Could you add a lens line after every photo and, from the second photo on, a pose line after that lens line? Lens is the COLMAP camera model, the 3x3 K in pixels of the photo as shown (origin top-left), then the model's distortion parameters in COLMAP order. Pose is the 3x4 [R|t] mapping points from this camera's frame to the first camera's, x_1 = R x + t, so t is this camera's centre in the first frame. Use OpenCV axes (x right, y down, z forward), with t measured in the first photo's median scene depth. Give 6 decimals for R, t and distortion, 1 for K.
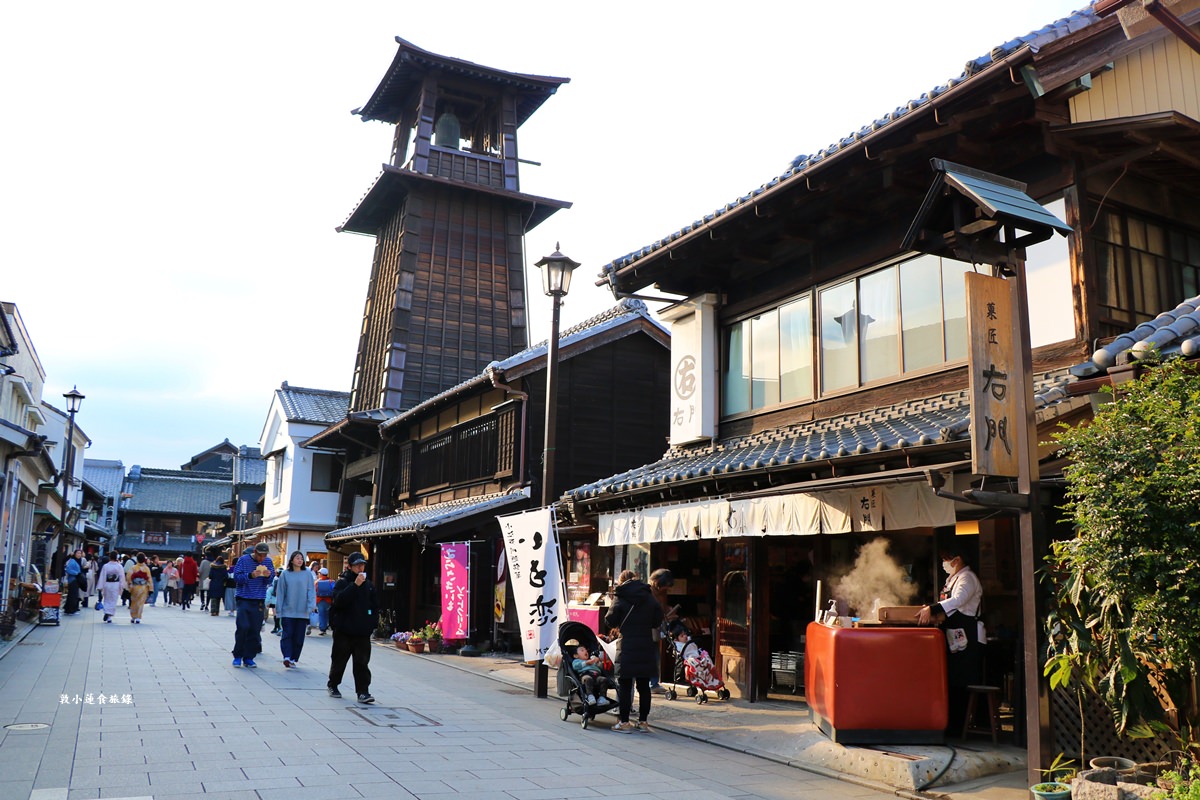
lens RADIAL K [[1006.1, 0, 599.8], [0, 1006.1, 400.9], [0, 0, 1]] dist [-0.009404, -0.004418]
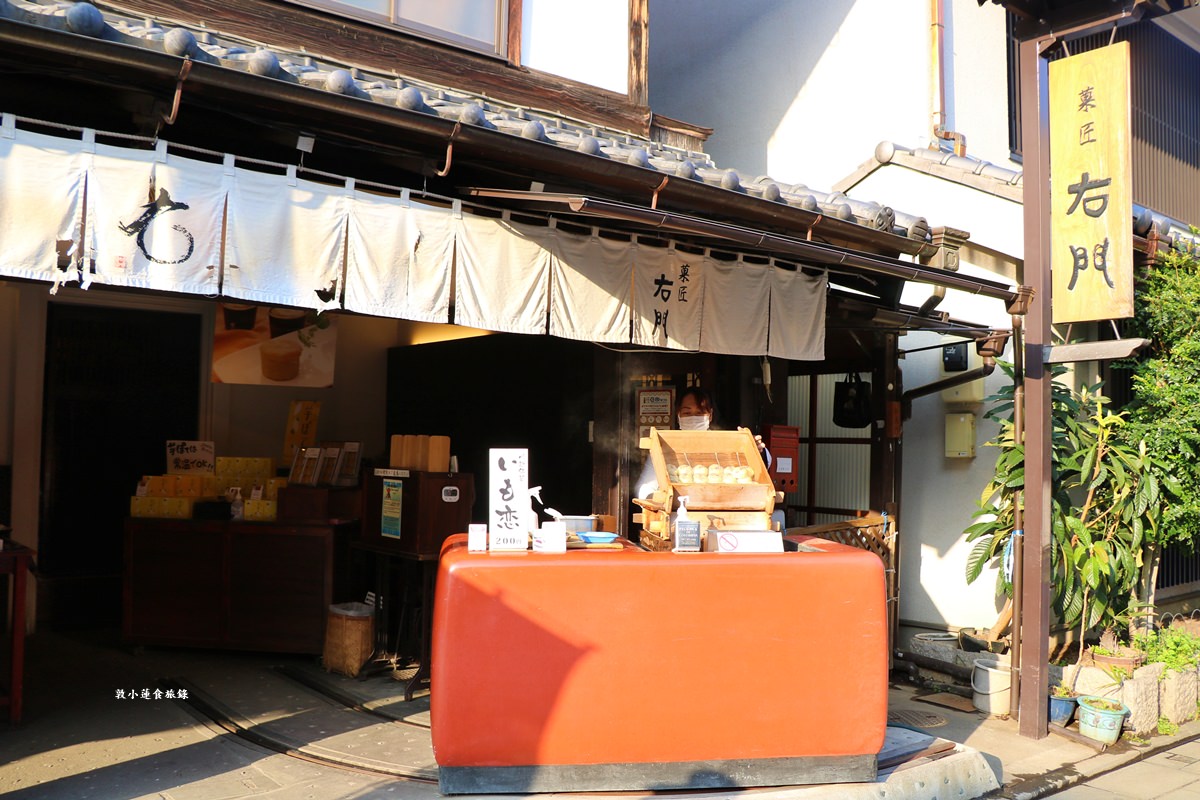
lens RADIAL K [[1006.1, 0, 599.8], [0, 1006.1, 396.2], [0, 0, 1]] dist [-0.009404, -0.004418]
pose [[-0.198770, 0.019722, 0.979848, -0.212547], [-0.195005, 0.979010, -0.059264, 0.197186], [-0.960450, -0.202855, -0.190752, 1.169254]]
